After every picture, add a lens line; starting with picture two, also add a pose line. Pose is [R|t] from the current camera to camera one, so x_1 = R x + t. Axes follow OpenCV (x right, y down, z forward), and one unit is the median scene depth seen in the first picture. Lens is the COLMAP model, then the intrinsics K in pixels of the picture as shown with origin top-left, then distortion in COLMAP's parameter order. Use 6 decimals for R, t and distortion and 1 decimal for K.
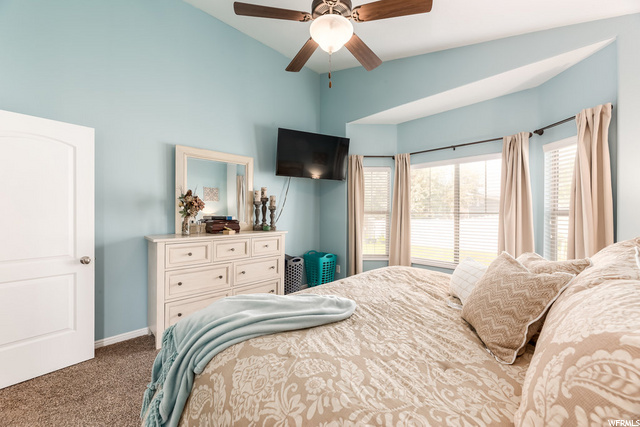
lens RADIAL K [[261.6, 0, 320.0], [0, 261.6, 213.5], [0, 0, 1]] dist [0.001268, -0.000018]
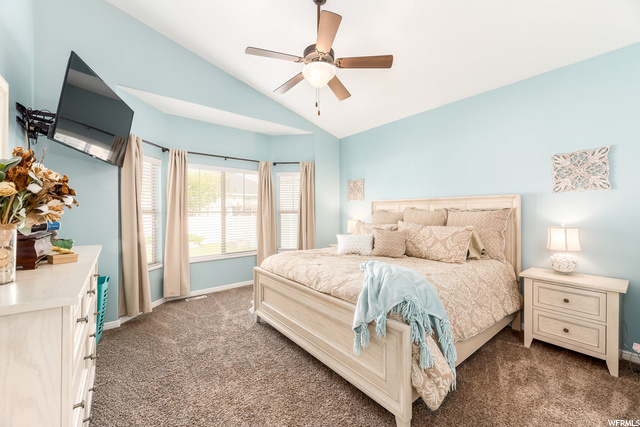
lens RADIAL K [[261.6, 0, 320.0], [0, 261.6, 213.5], [0, 0, 1]] dist [0.001268, -0.000018]
pose [[0.105363, 0.000878, 0.994433, -0.742949], [0.000572, 0.999999, -0.000943, 0.005643], [-0.994434, 0.000668, 0.105363, 0.514093]]
